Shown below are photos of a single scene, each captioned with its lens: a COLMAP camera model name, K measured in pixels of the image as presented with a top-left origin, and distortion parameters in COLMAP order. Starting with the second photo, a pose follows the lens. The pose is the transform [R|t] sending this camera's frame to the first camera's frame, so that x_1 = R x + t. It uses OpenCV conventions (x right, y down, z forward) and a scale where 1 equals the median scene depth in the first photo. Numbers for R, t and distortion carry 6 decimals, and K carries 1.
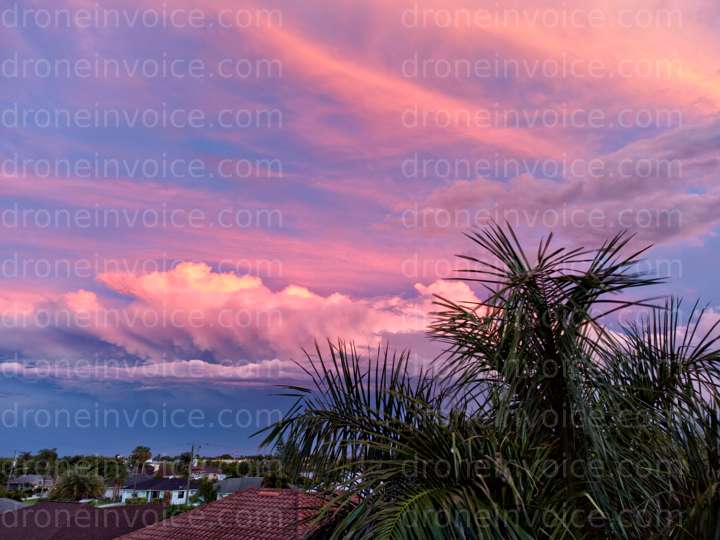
lens RADIAL K [[524.2, 0, 360.0], [0, 524.2, 270.0], [0, 0, 1]] dist [0.000795, -0.002703]
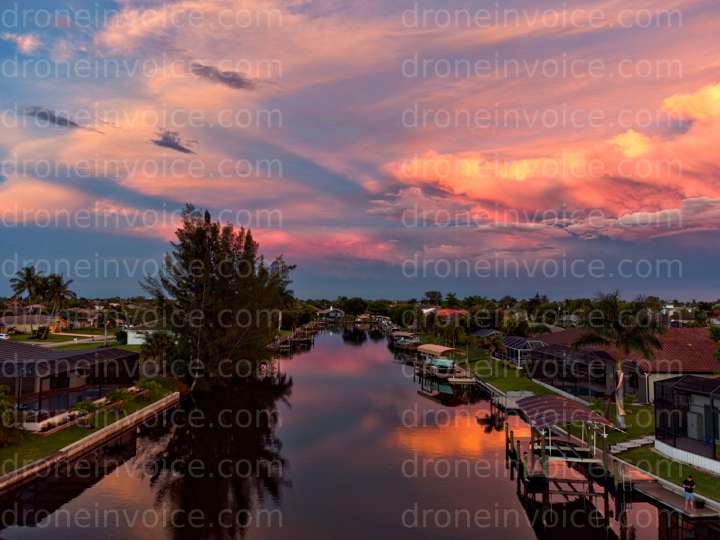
lens RADIAL K [[524.2, 0, 360.0], [0, 524.2, 270.0], [0, 0, 1]] dist [0.000795, -0.002703]
pose [[1.000000, 0.000745, 0.000068, -0.000144], [-0.000745, 0.999997, 0.002334, -0.257394], [-0.000067, -0.002334, 0.999997, 0.000035]]
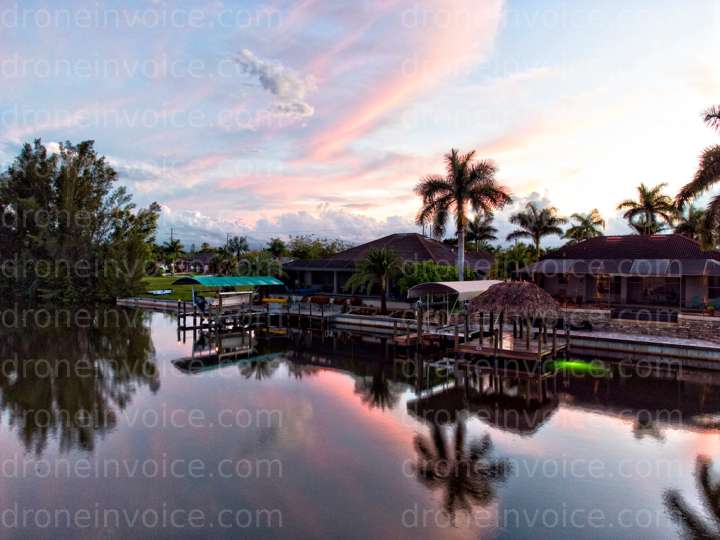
lens RADIAL K [[524.2, 0, 360.0], [0, 524.2, 270.0], [0, 0, 1]] dist [0.000795, -0.002703]
pose [[0.999999, 0.001504, 0.000020, -0.000767], [-0.001504, 0.999998, 0.001438, -0.765070], [-0.000018, -0.001438, 0.999999, 0.000996]]
